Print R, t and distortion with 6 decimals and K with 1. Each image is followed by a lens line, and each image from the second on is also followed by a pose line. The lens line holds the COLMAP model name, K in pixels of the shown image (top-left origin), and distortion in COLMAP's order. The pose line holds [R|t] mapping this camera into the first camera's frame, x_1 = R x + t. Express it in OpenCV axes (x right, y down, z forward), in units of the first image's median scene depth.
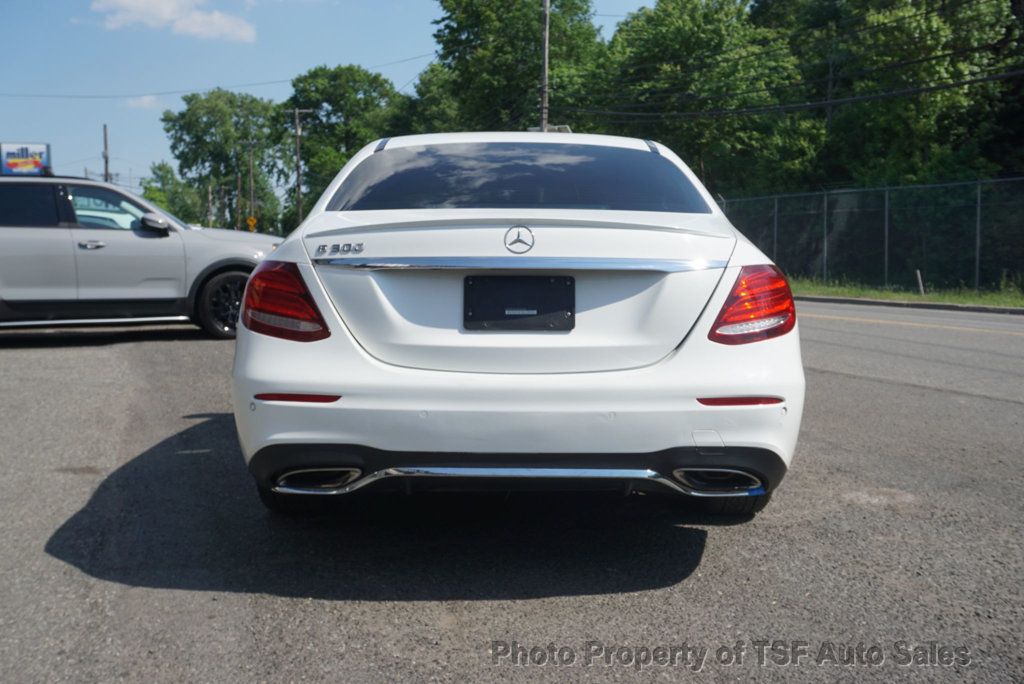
lens RADIAL K [[1033.6, 0, 511.9], [0, 1033.6, 341.4], [0, 0, 1]] dist [-0.011373, 0.000000]
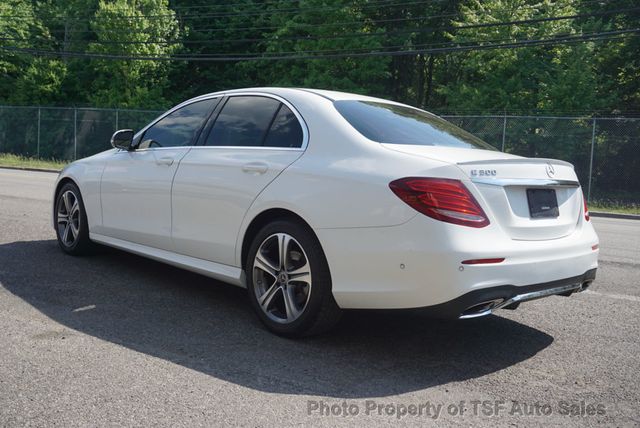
lens RADIAL K [[613.9, 0, 318.3], [0, 613.9, 216.2], [0, 0, 1]] dist [-0.006072, 0.000000]
pose [[0.711970, -0.025757, 0.701737, -0.104995], [0.004055, 0.999461, 0.032570, -0.005048], [-0.702198, -0.020344, 0.711691, 0.044981]]
